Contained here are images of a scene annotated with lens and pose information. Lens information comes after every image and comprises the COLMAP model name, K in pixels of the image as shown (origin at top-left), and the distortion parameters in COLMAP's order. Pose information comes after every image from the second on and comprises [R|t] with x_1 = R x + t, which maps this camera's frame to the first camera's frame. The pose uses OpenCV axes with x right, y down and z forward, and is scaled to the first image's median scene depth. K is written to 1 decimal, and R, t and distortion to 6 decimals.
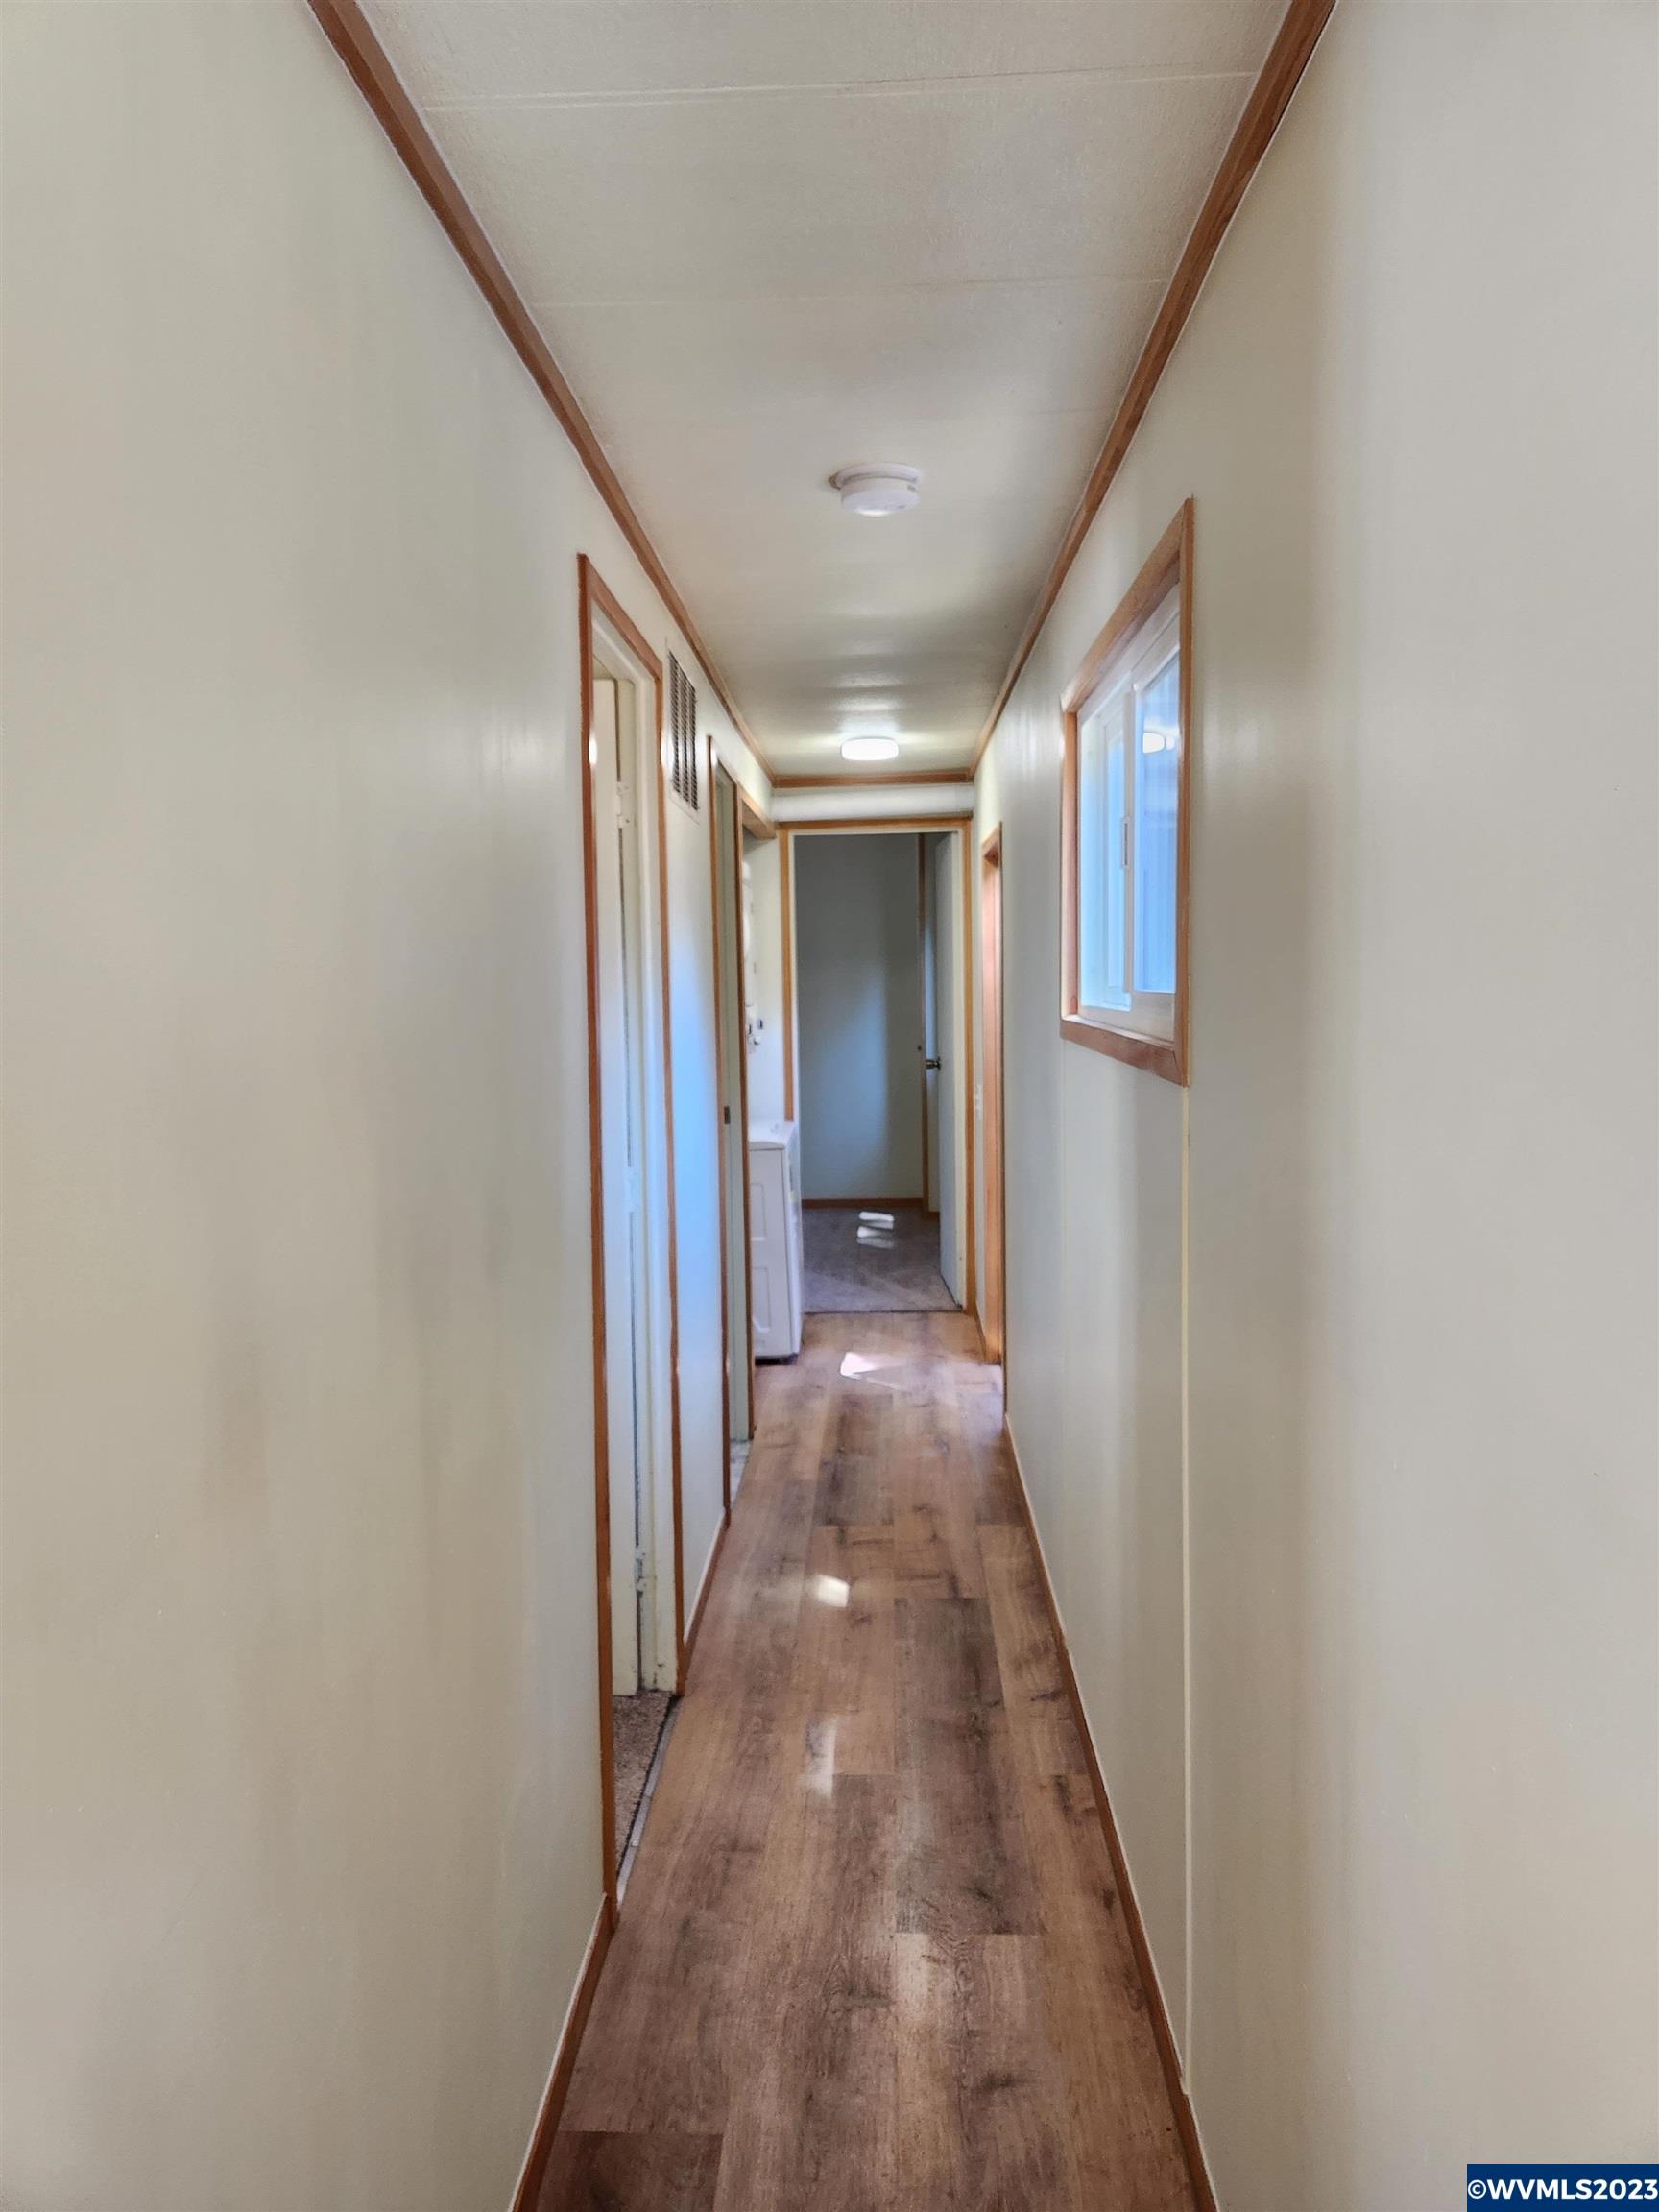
lens RADIAL K [[1476.3, 0, 833.0], [0, 1476.3, 1108.5], [0, 0, 1]] dist [0.053736, -0.049865]
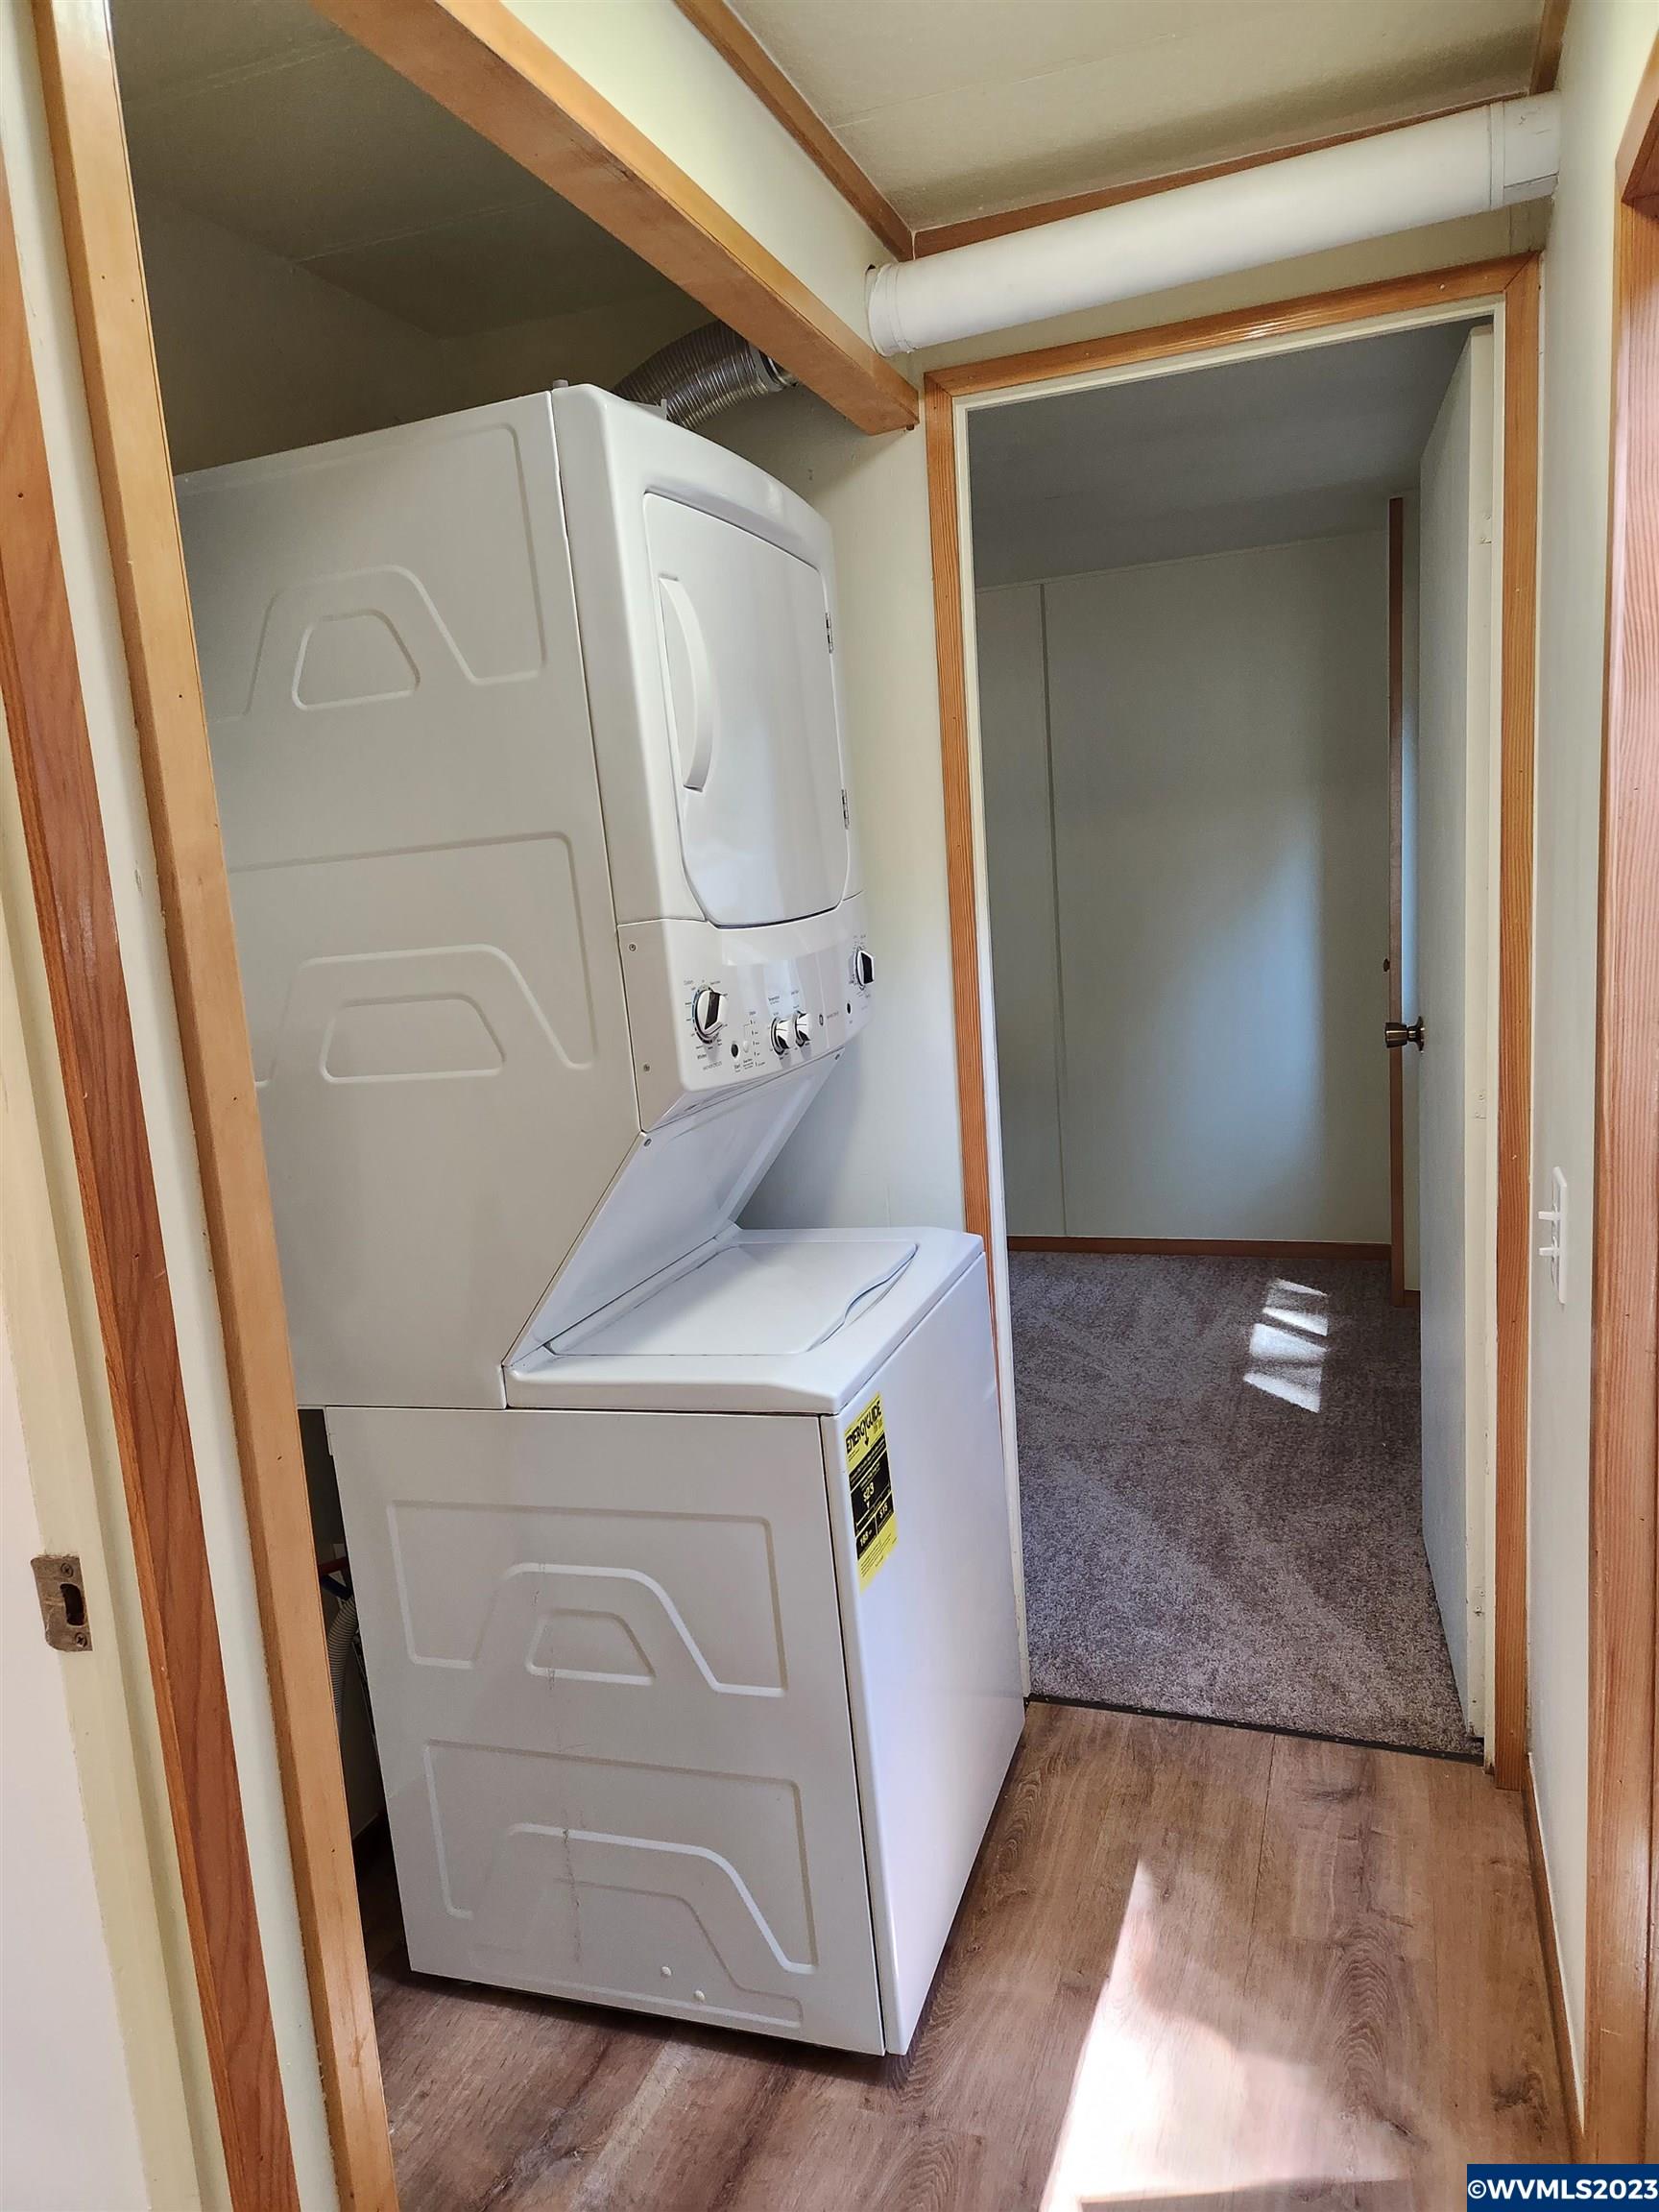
lens RADIAL K [[1476.3, 0, 824.1], [0, 1476.3, 1106.9], [0, 0, 1]] dist [0.053736, -0.049865]
pose [[0.949049, 0.006777, -0.315054, 0.051240], [0.019222, 0.996662, 0.079341, -0.051525], [0.314540, -0.081354, 0.945751, 0.643949]]
